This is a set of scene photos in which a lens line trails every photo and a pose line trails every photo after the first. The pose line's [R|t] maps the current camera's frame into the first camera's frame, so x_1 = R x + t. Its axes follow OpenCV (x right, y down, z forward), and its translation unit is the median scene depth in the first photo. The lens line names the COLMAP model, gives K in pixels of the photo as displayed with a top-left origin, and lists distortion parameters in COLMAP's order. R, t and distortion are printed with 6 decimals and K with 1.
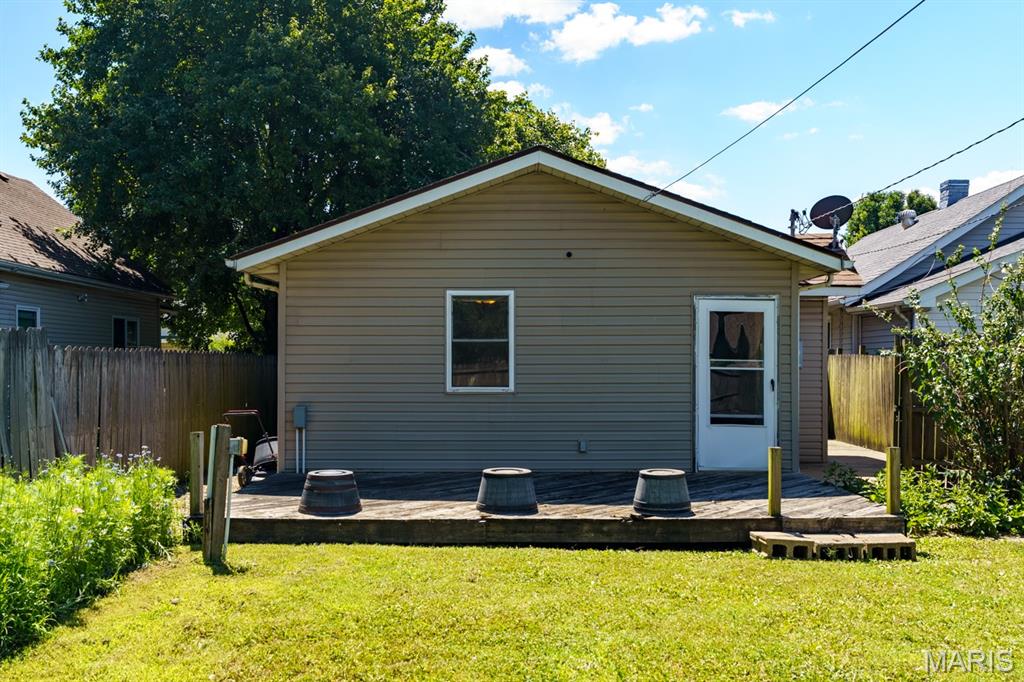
lens RADIAL K [[926.8, 0, 512.0], [0, 926.8, 341.0], [0, 0, 1]] dist [0.024250, 0.002754]
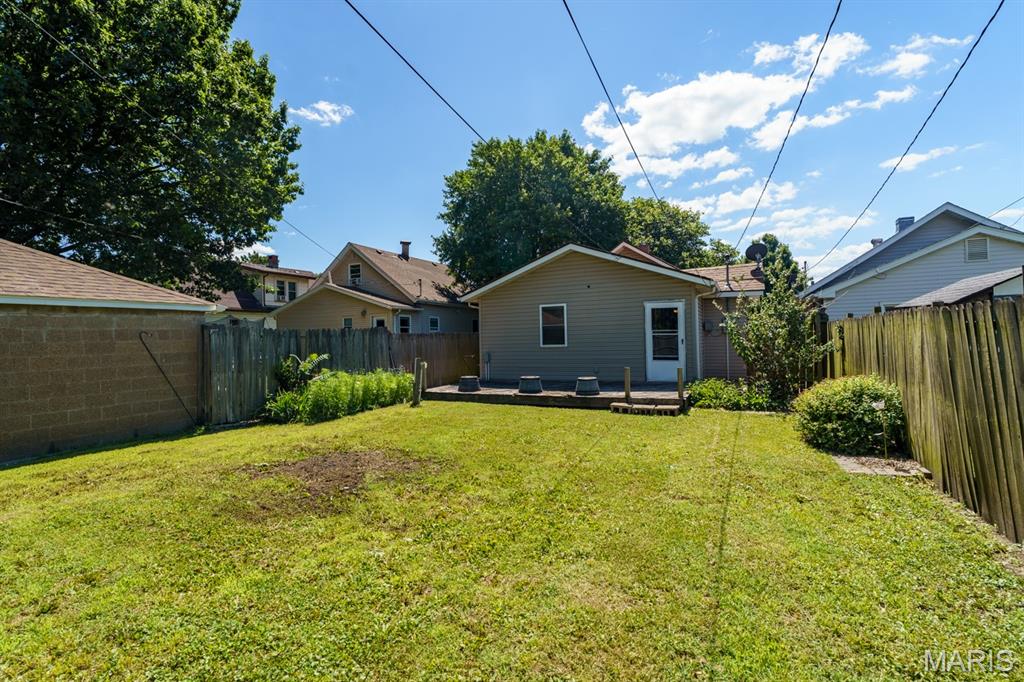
lens RADIAL K [[465.9, 0, 507.7], [0, 465.9, 330.8], [0, 0, 1]] dist [-0.000088, -0.000012]
pose [[0.907775, -0.029334, -0.418431, 0.363792], [0.035023, 0.999369, 0.005922, 0.002668], [0.417993, -0.020030, 0.908229, -0.139395]]
